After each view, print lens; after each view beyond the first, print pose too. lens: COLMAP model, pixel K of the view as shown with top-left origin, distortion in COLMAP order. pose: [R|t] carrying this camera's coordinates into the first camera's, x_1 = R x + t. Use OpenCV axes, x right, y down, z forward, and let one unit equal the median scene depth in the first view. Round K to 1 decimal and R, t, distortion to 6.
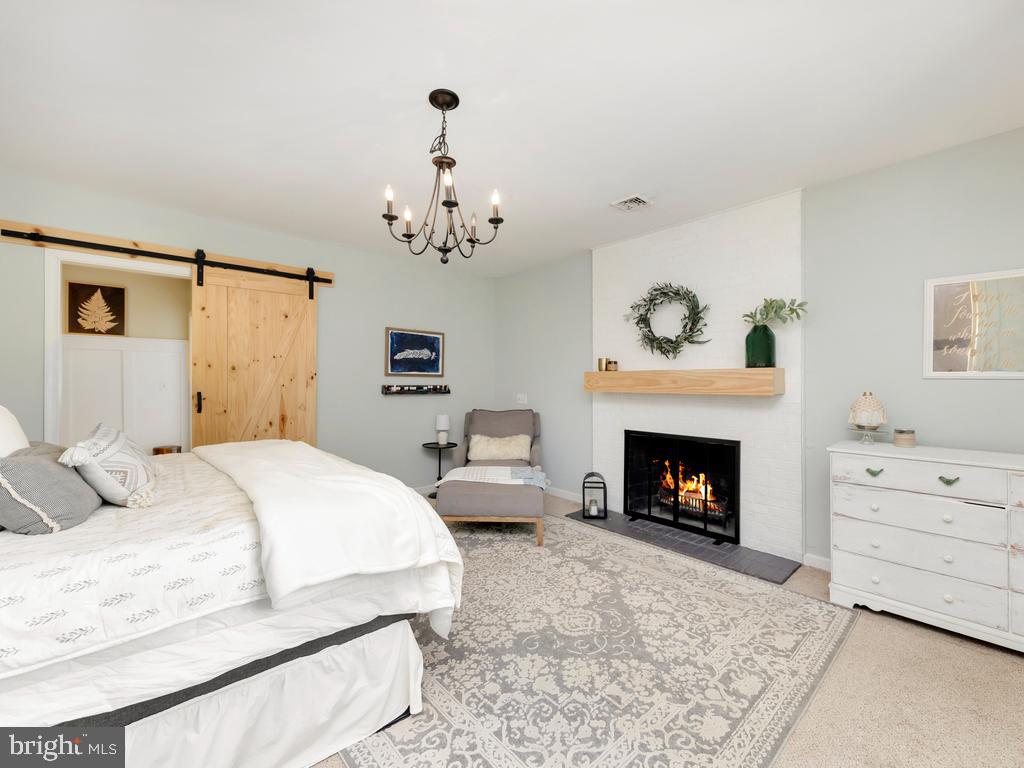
lens RADIAL K [[422.9, 0, 511.1], [0, 422.9, 383.3], [0, 0, 1]] dist [0.002968, 0.000103]
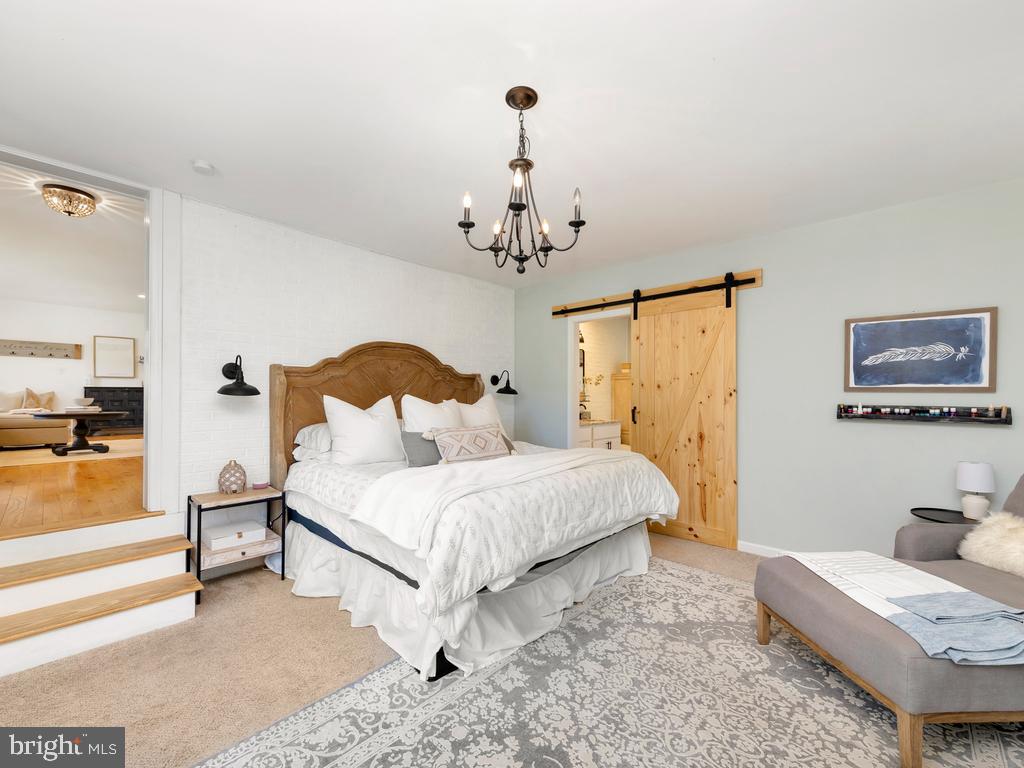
lens RADIAL K [[434.2, 0, 509.8], [0, 434.2, 391.6], [0, 0, 1]] dist [0.007185, -0.000621]
pose [[0.087665, -0.012148, -0.996076, 0.408834], [-0.009802, 0.999867, -0.013057, -0.002554], [0.996102, 0.010908, 0.087534, 0.456167]]
